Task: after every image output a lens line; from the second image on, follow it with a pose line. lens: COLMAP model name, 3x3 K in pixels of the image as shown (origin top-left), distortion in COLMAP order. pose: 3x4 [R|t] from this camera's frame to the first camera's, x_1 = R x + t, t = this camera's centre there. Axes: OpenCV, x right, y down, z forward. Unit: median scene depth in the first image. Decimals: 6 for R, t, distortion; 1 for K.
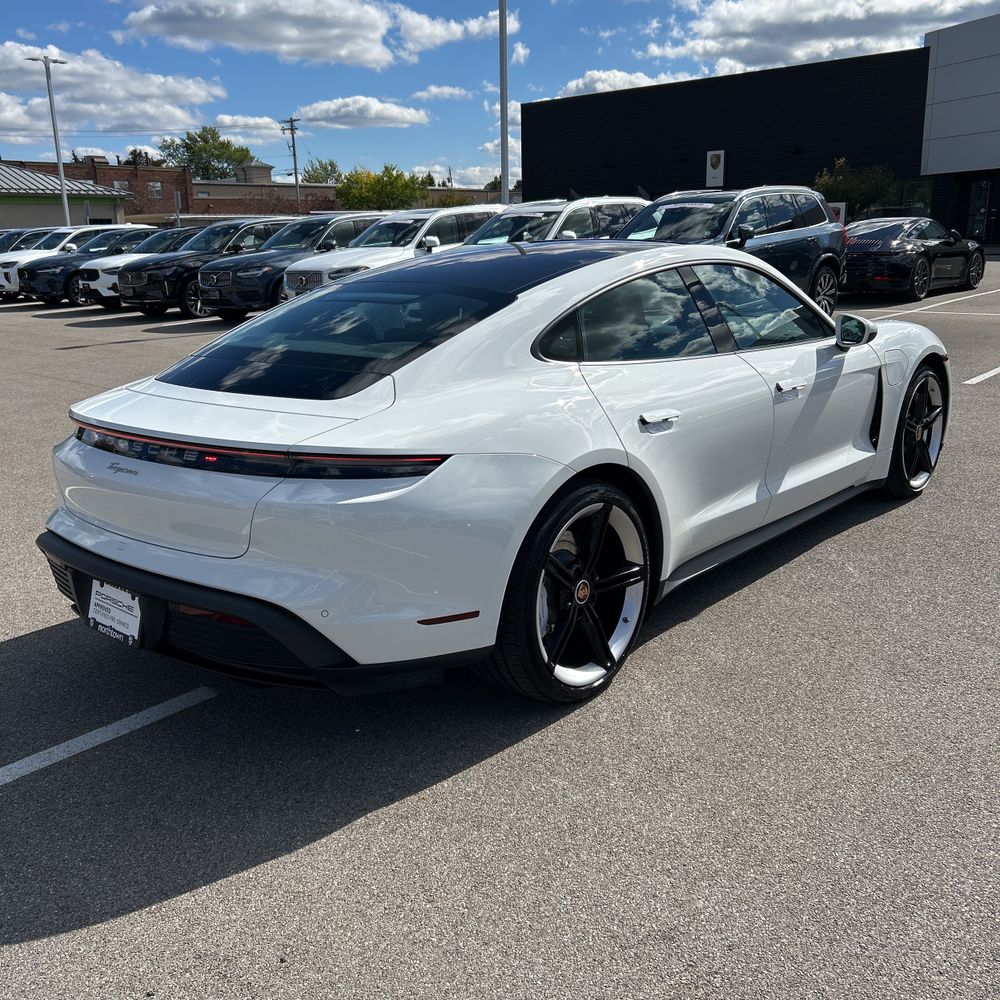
lens RADIAL K [[1001.8, 0, 504.0], [0, 1001.8, 495.3], [0, 0, 1]] dist [0.024639, -0.016990]
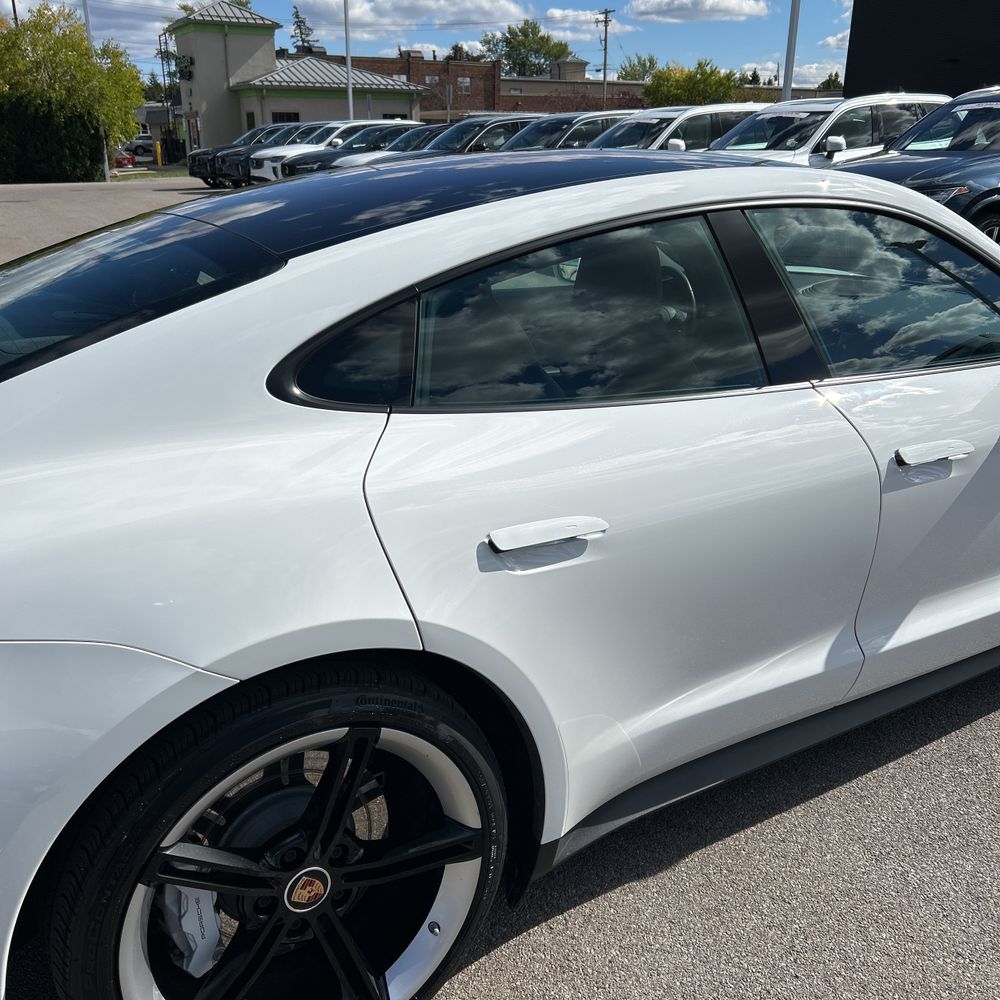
lens RADIAL K [[1014.5, 0, 500.0], [0, 1014.5, 500.0], [0, 0, 1]] dist [0.012896, 0.001304]
pose [[0.955951, 0.121015, -0.267421, 0.050020], [-0.096584, 0.990008, 0.102745, -0.027350], [0.277183, -0.072391, 0.958086, 0.101586]]
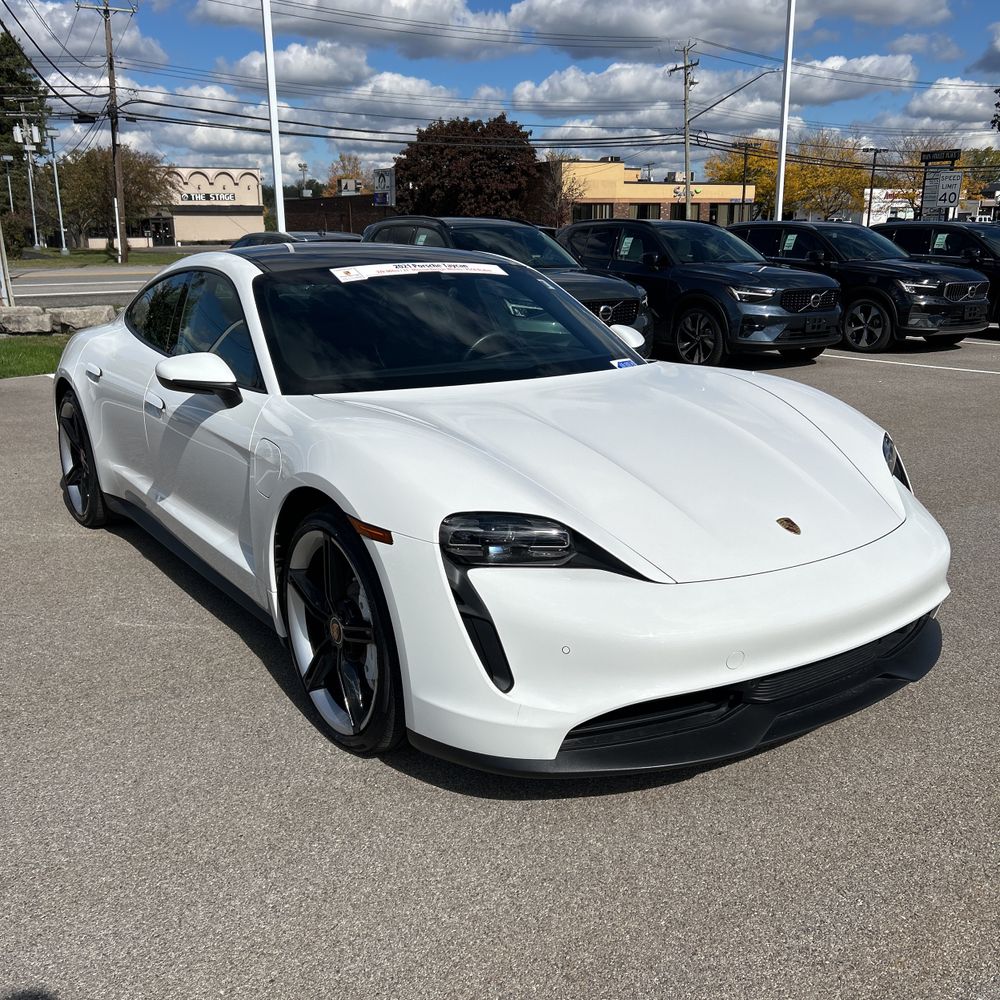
lens RADIAL K [[1003.8, 0, 504.5], [0, 1003.8, 503.2], [0, 0, 1]] dist [0.023567, -0.009964]
pose [[-0.239219, 0.281211, -0.929352, 0.262110], [-0.230684, 0.913276, 0.335725, -0.097612], [0.943165, 0.294698, -0.153602, 0.345393]]
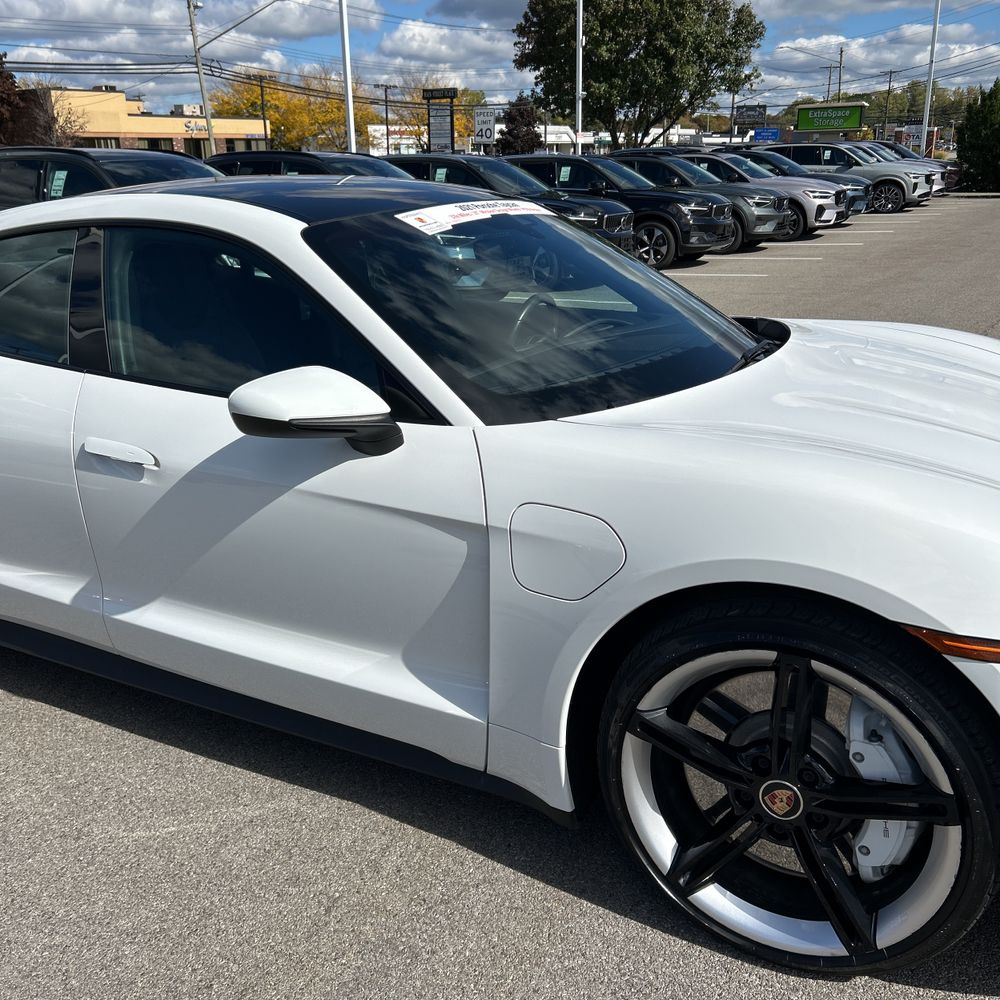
lens RADIAL K [[1001.8, 0, 504.0], [0, 1001.8, 495.3], [0, 0, 1]] dist [0.024639, -0.016990]
pose [[0.233909, 0.328051, -0.915243, 0.200717], [-0.232655, 0.932894, 0.274918, -0.068243], [0.944012, 0.148630, 0.294535, 0.240919]]
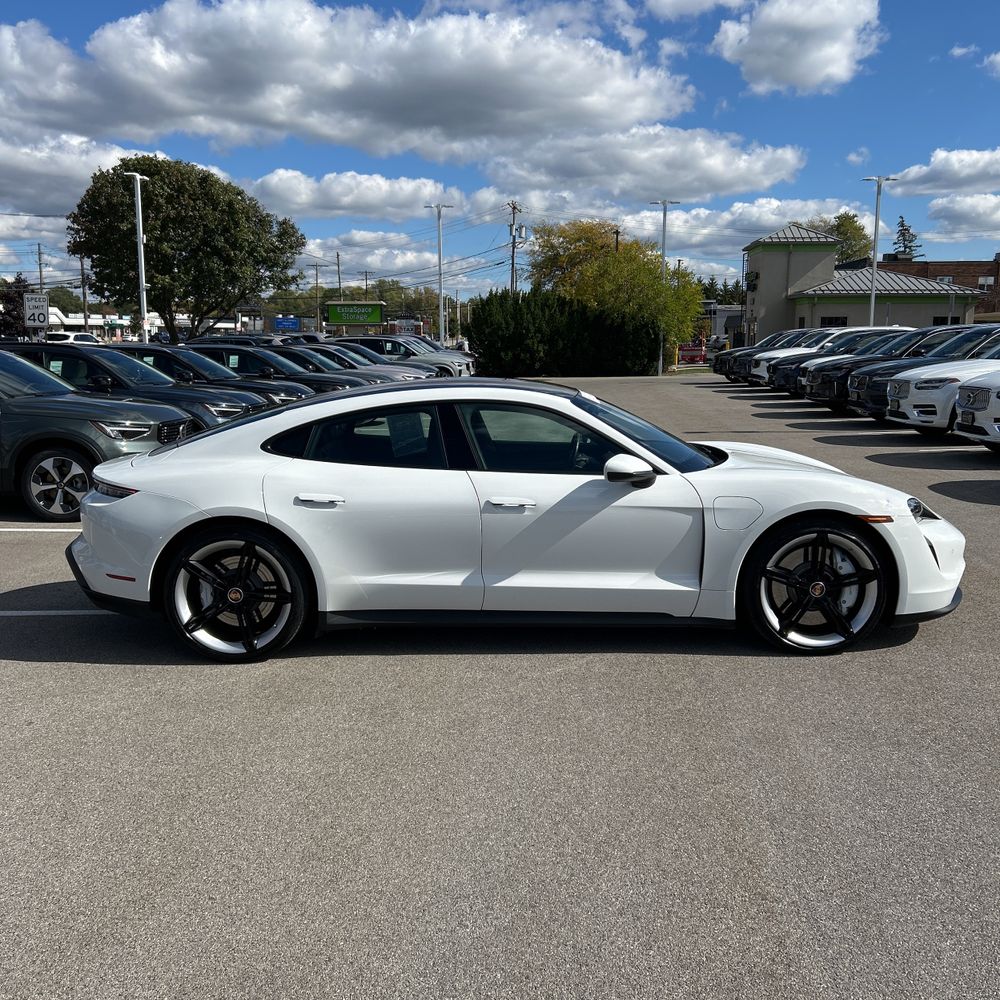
lens RADIAL K [[988.0, 0, 506.9], [0, 988.0, 496.5], [0, 0, 1]] dist [0.102133, -0.240633]
pose [[0.658896, 0.141903, -0.738729, 0.274575], [-0.204178, 0.978916, 0.005928, -0.028263], [0.723994, 0.146926, 0.673977, 0.038811]]
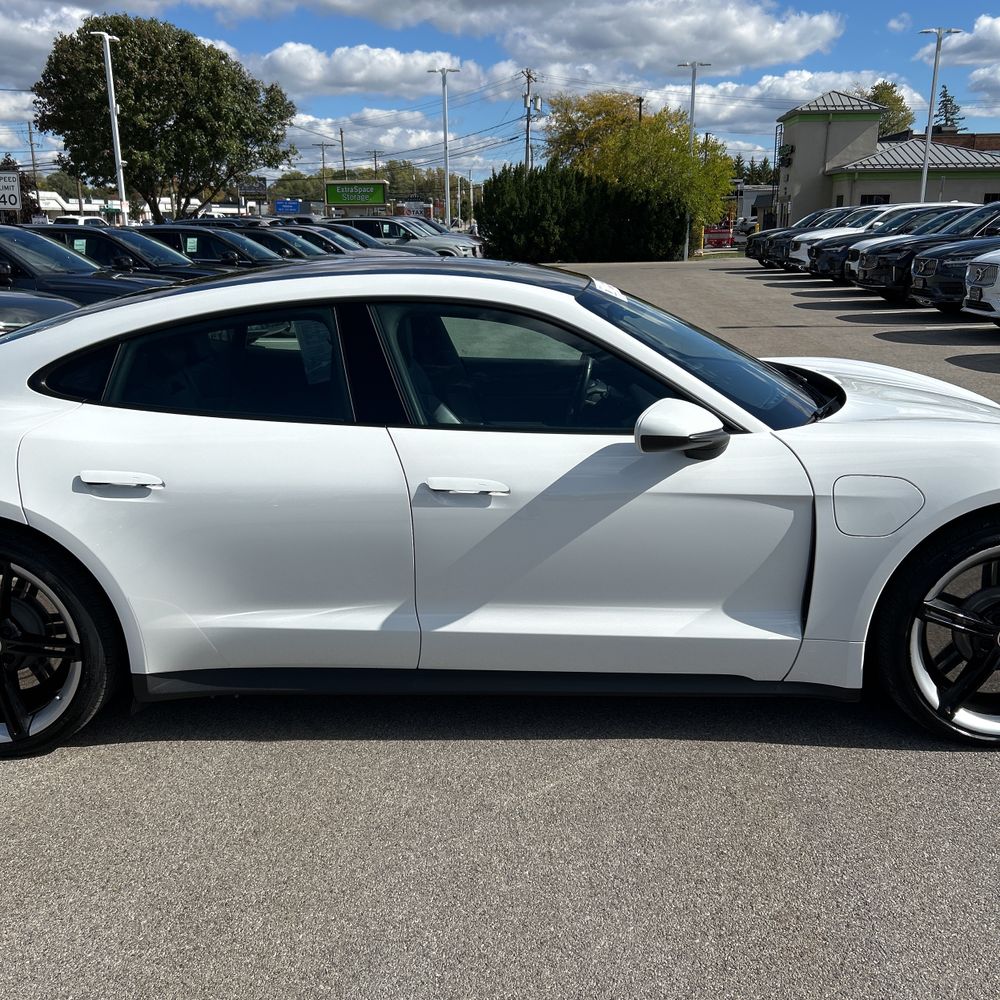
lens RADIAL K [[1003.8, 0, 504.5], [0, 1003.8, 503.2], [0, 0, 1]] dist [0.023567, -0.009964]
pose [[0.645509, 0.224728, -0.729942, 0.186553], [-0.201492, 0.971980, 0.121060, -0.043158], [0.736694, 0.068932, 0.672703, 0.129131]]
